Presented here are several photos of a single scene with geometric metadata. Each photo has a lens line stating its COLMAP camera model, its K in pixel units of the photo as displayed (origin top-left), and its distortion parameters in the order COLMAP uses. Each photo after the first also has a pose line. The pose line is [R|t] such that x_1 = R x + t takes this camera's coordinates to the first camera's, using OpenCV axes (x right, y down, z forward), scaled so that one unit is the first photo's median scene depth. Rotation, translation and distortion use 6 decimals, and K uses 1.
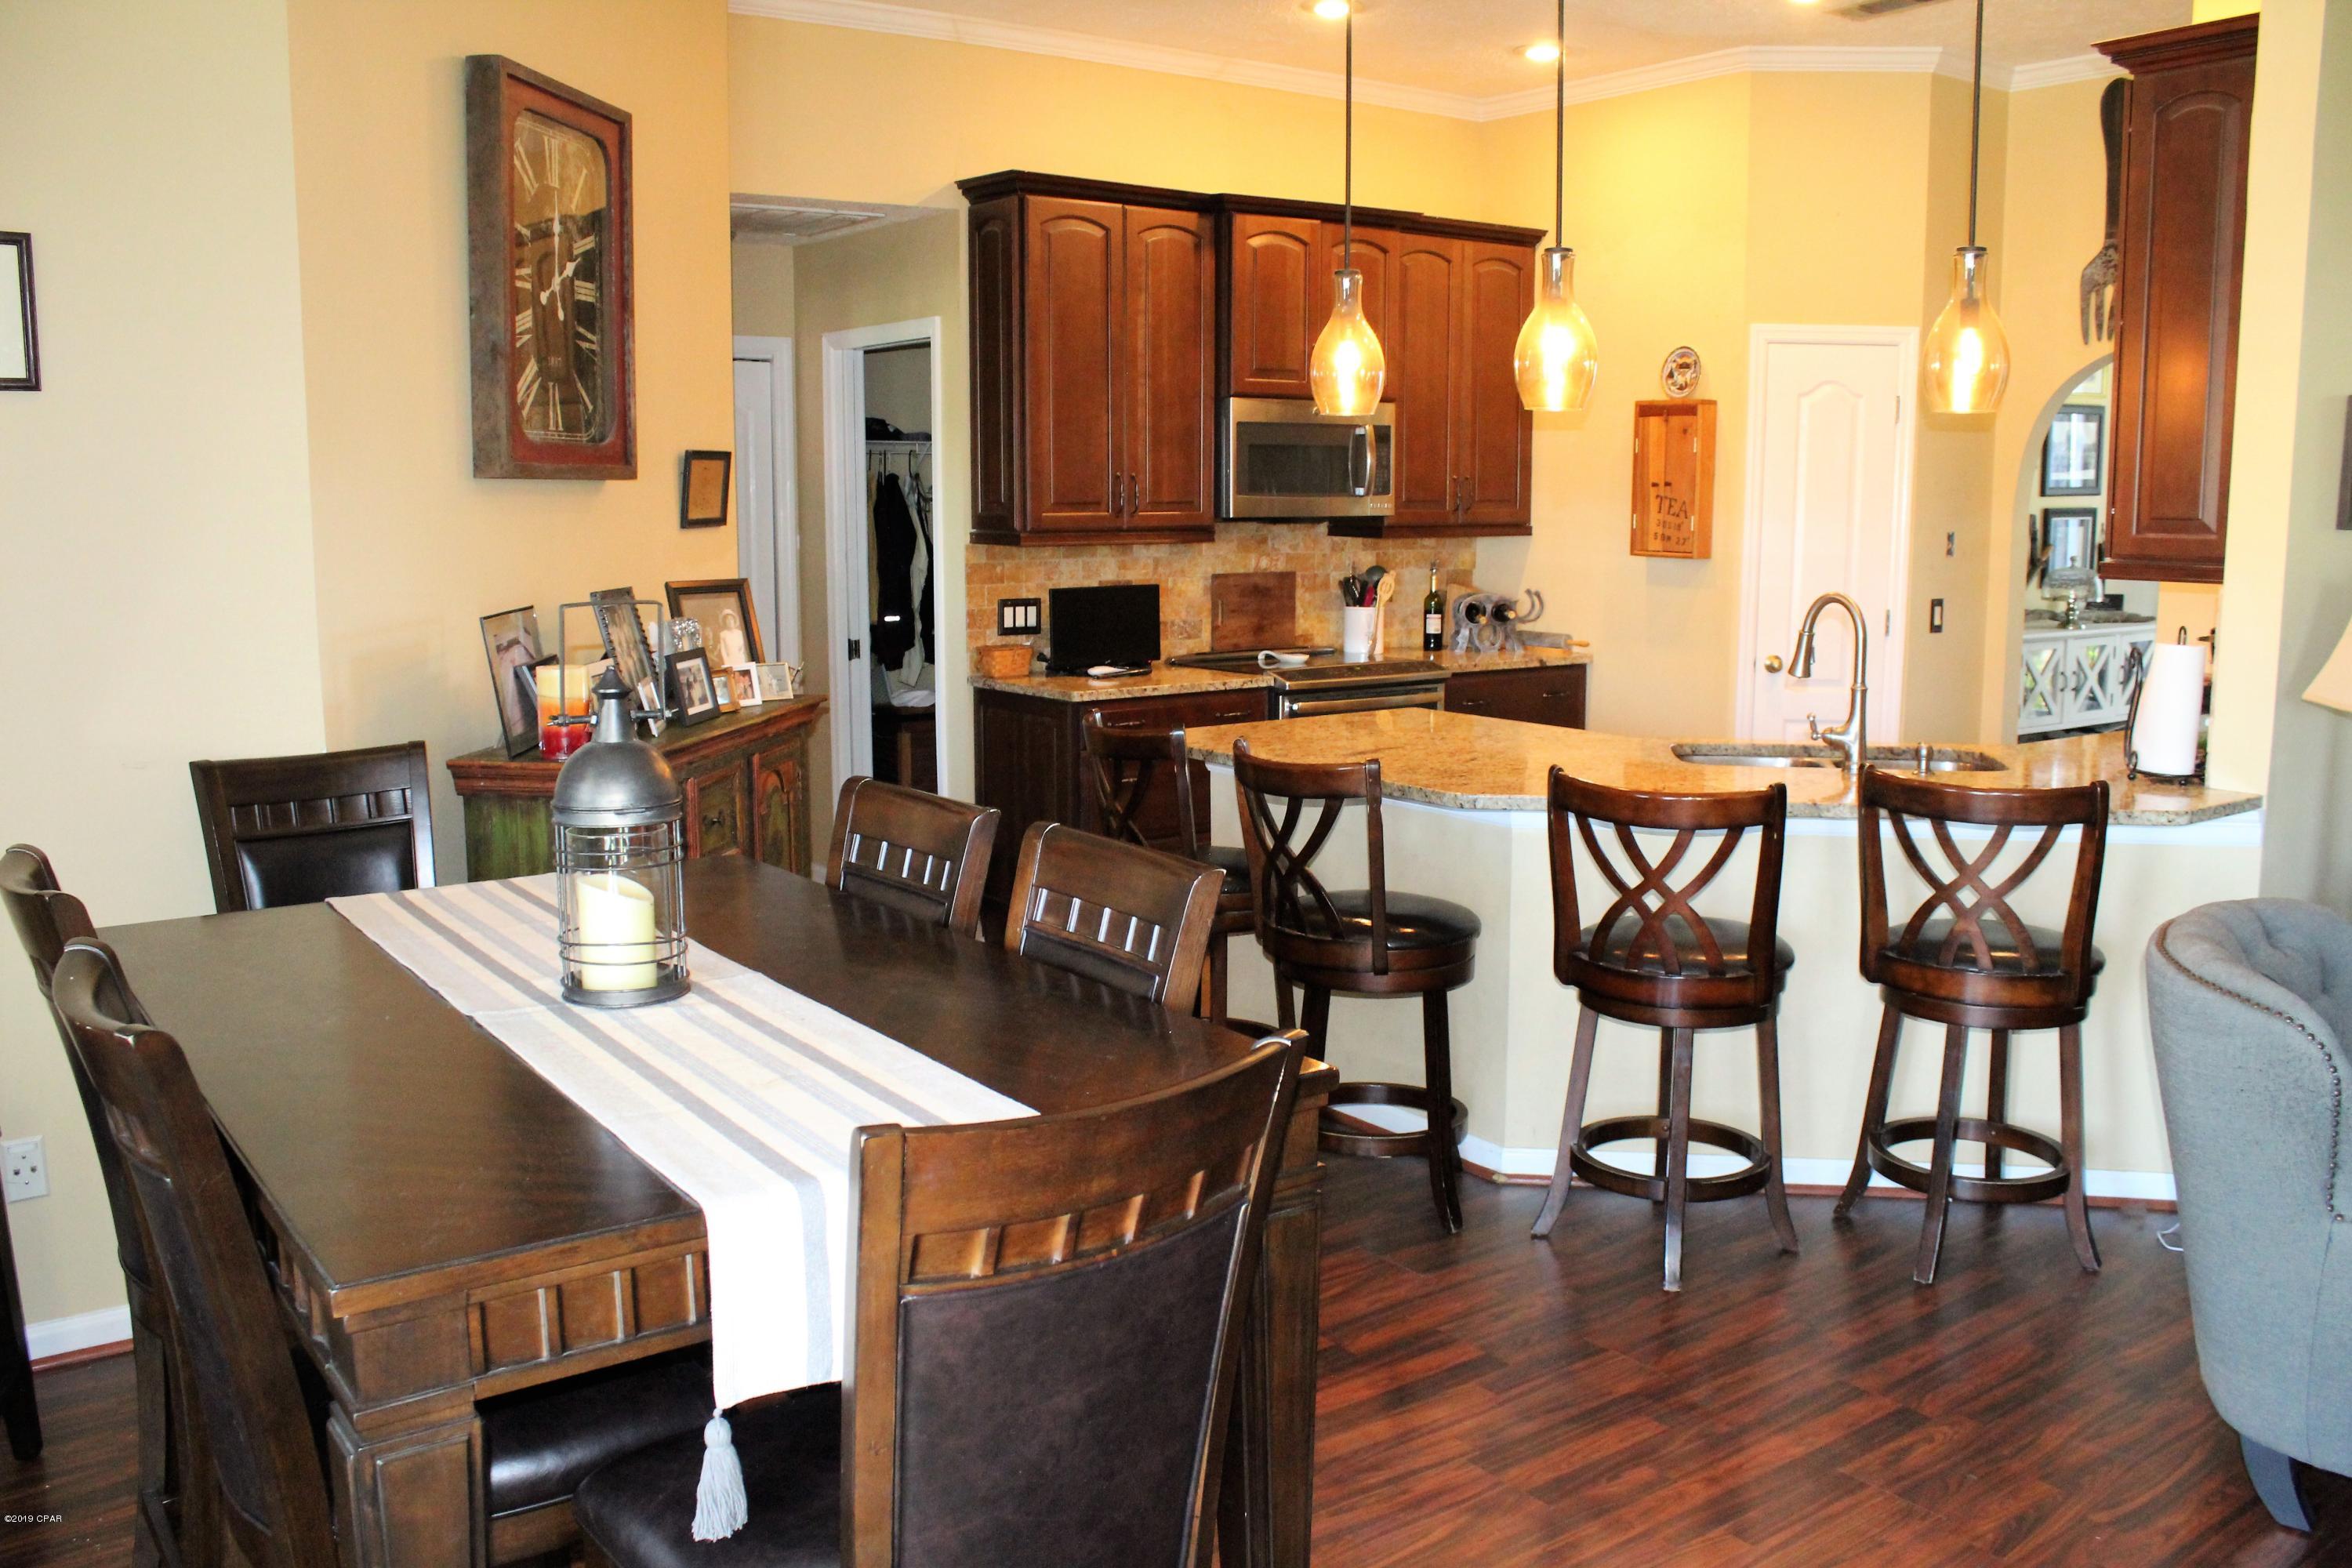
lens RADIAL K [[1943.5, 0, 1159.0], [0, 1943.5, 770.3], [0, 0, 1]] dist [-0.168500, 0.148023]
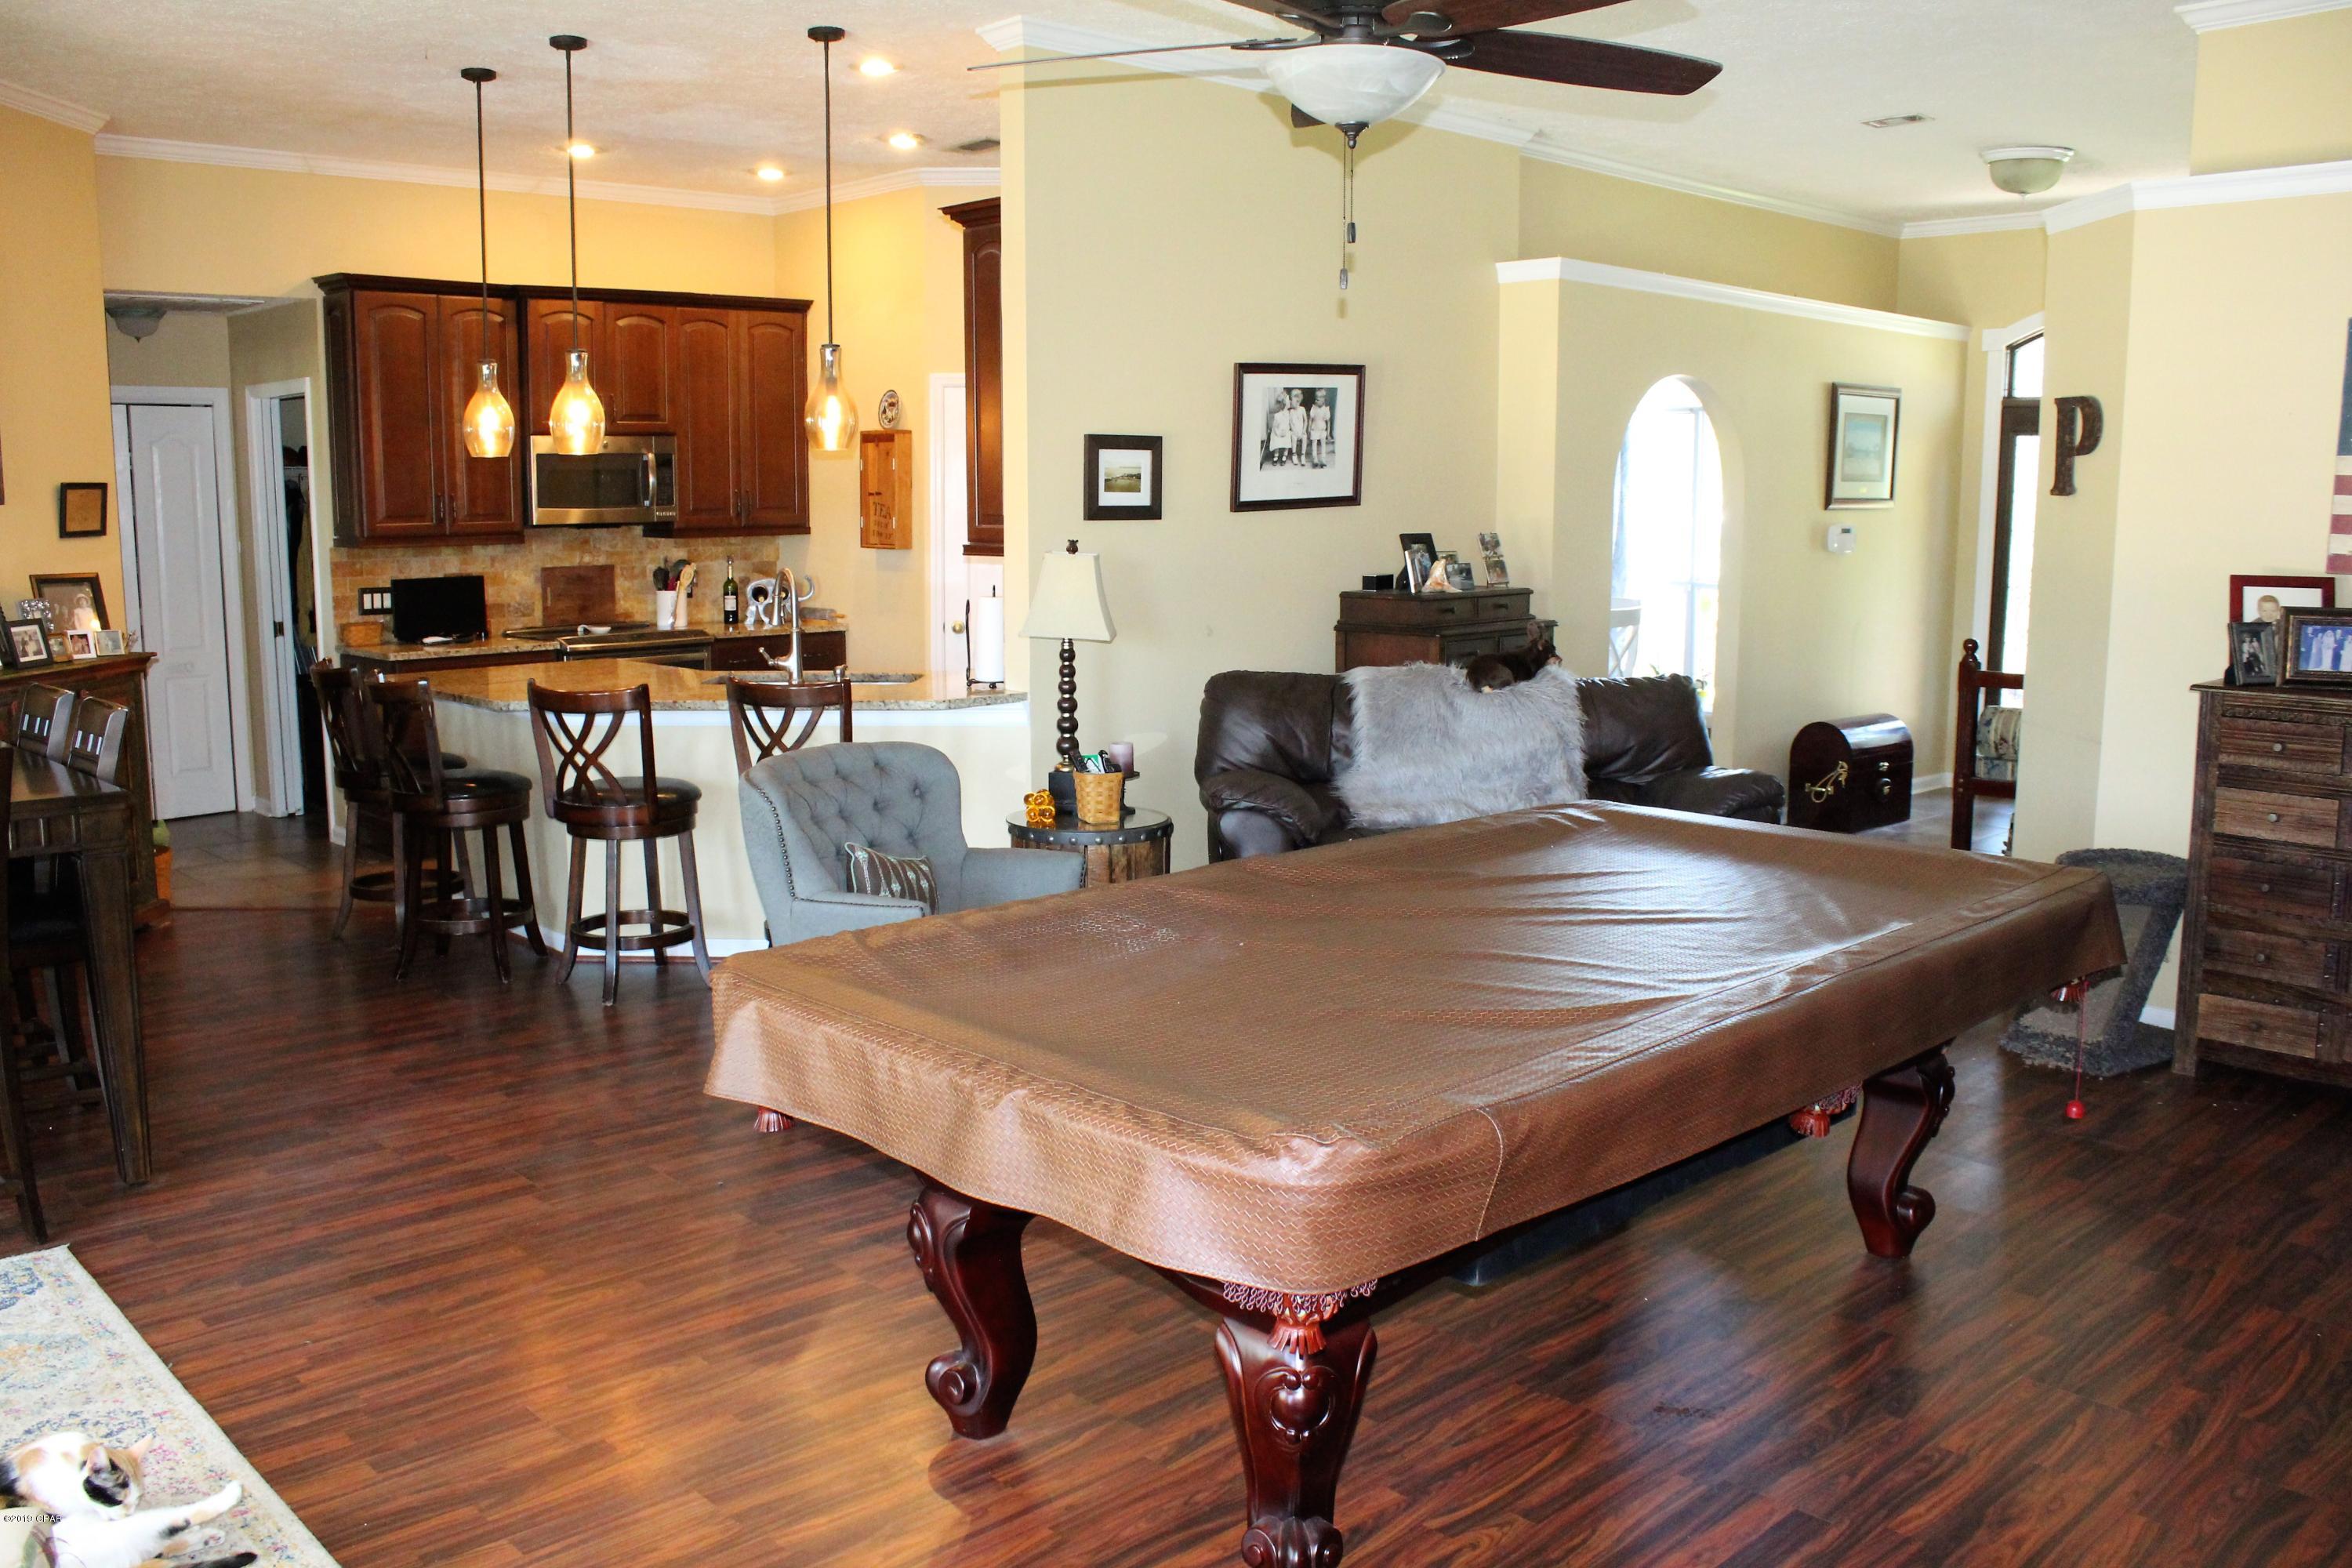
lens RADIAL K [[1943.5, 0, 1160.0], [0, 1943.5, 768.0], [0, 0, 1]] dist [-0.168500, 0.148023]
pose [[0.991856, -0.018082, 0.126075, 0.311643], [0.018208, 0.999834, 0.000148, 0.048264], [-0.126057, 0.002149, 0.992021, -0.385411]]
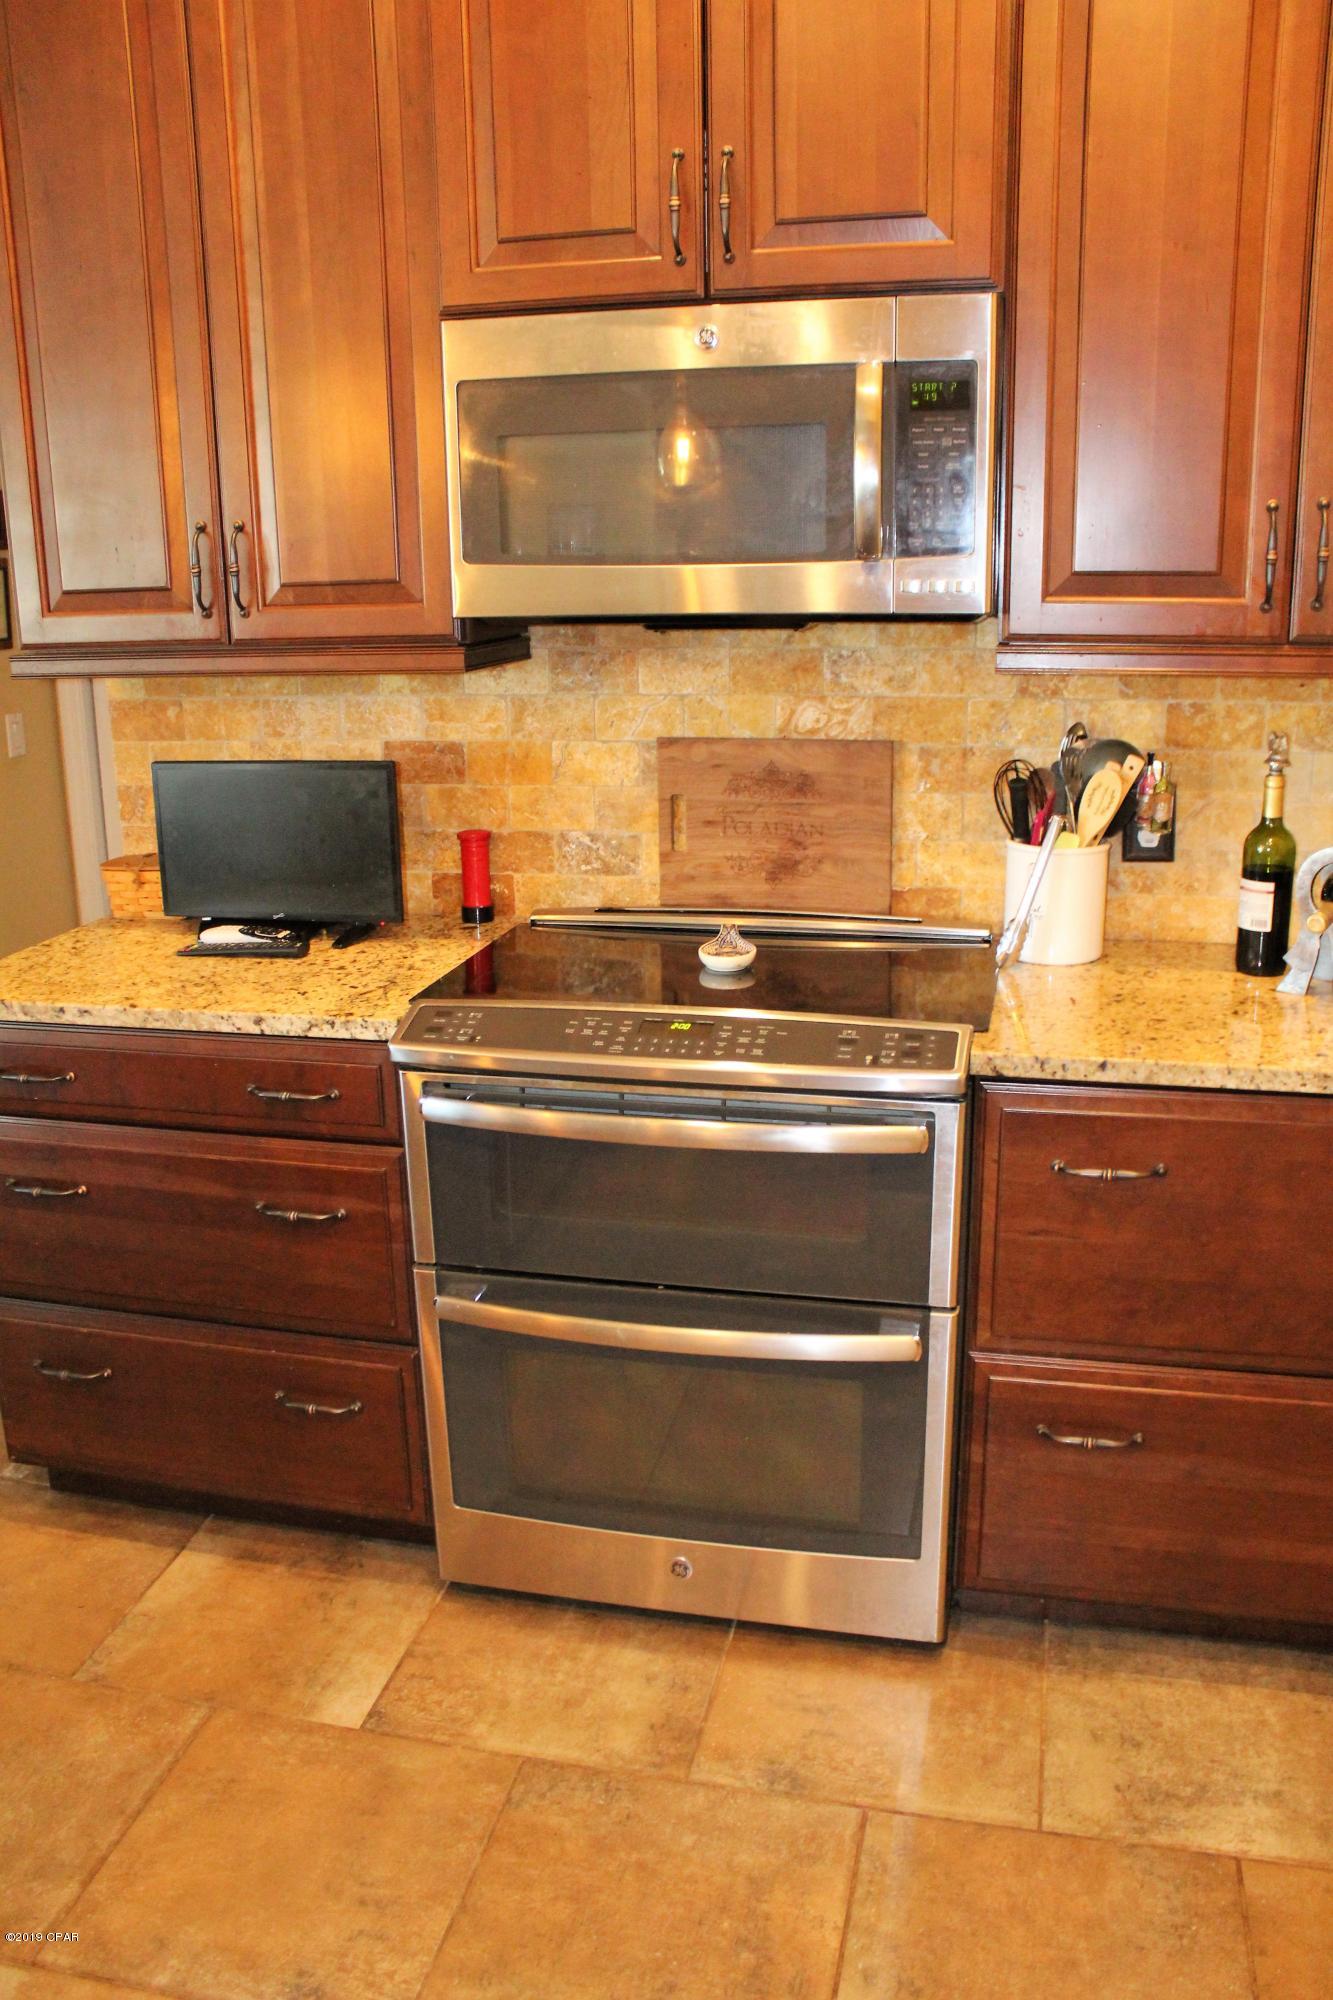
lens RADIAL K [[1652.7, 0, 662.6], [0, 1652.7, 1006.4], [0, 0, 1]] dist [-0.168500, 0.148023]
pose [[0.650230, 0.193816, -0.734599, 0.357076], [-0.092230, 0.979898, 0.176898, -0.119912], [0.754118, -0.047273, 0.655035, 0.834234]]
